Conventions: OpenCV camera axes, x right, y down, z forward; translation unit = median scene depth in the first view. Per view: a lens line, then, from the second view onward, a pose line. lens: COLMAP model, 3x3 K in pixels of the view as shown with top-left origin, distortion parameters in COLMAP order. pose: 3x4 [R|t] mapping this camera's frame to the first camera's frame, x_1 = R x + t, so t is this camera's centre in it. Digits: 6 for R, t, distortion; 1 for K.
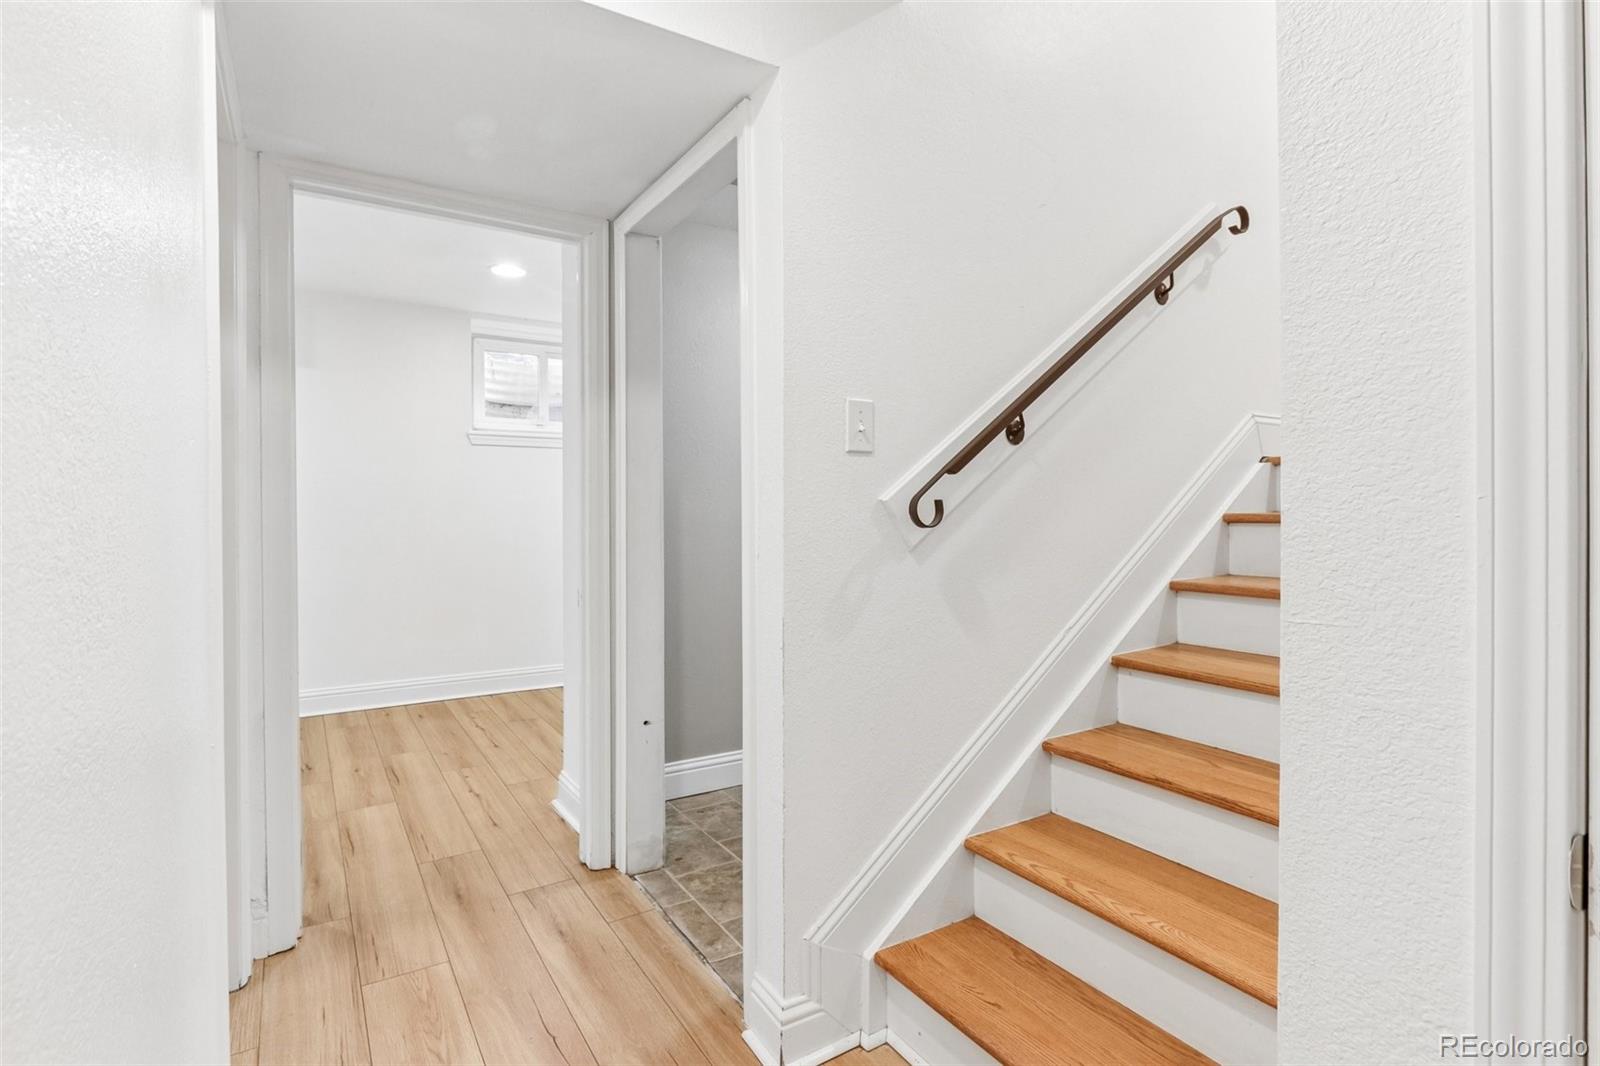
lens RADIAL K [[750.2, 0, 798.4], [0, 750.2, 518.4], [0, 0, 1]] dist [0.003531, 0.001523]
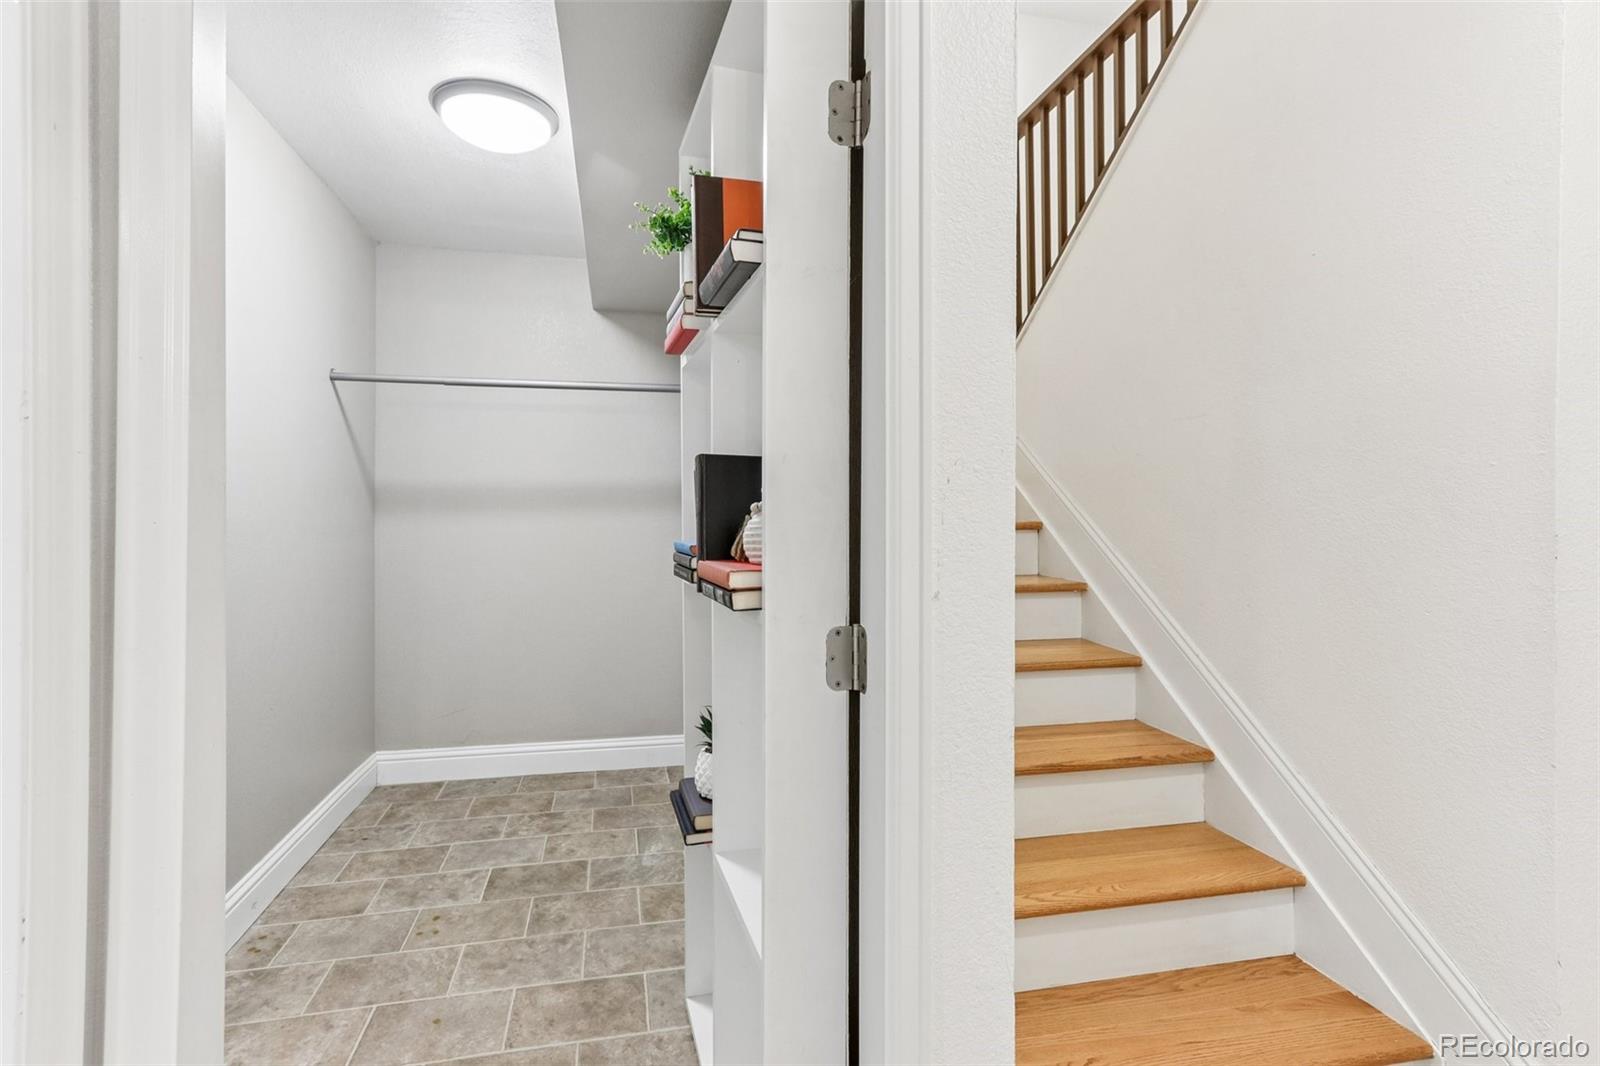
lens RADIAL K [[750.2, 0, 798.4], [0, 750.2, 518.4], [0, 0, 1]] dist [0.003531, 0.001523]
pose [[0.364571, 0.003038, 0.931171, -0.726952], [0.000769, 0.999993, -0.003563, -0.013711], [-0.931175, 0.002015, 0.364566, 0.994816]]
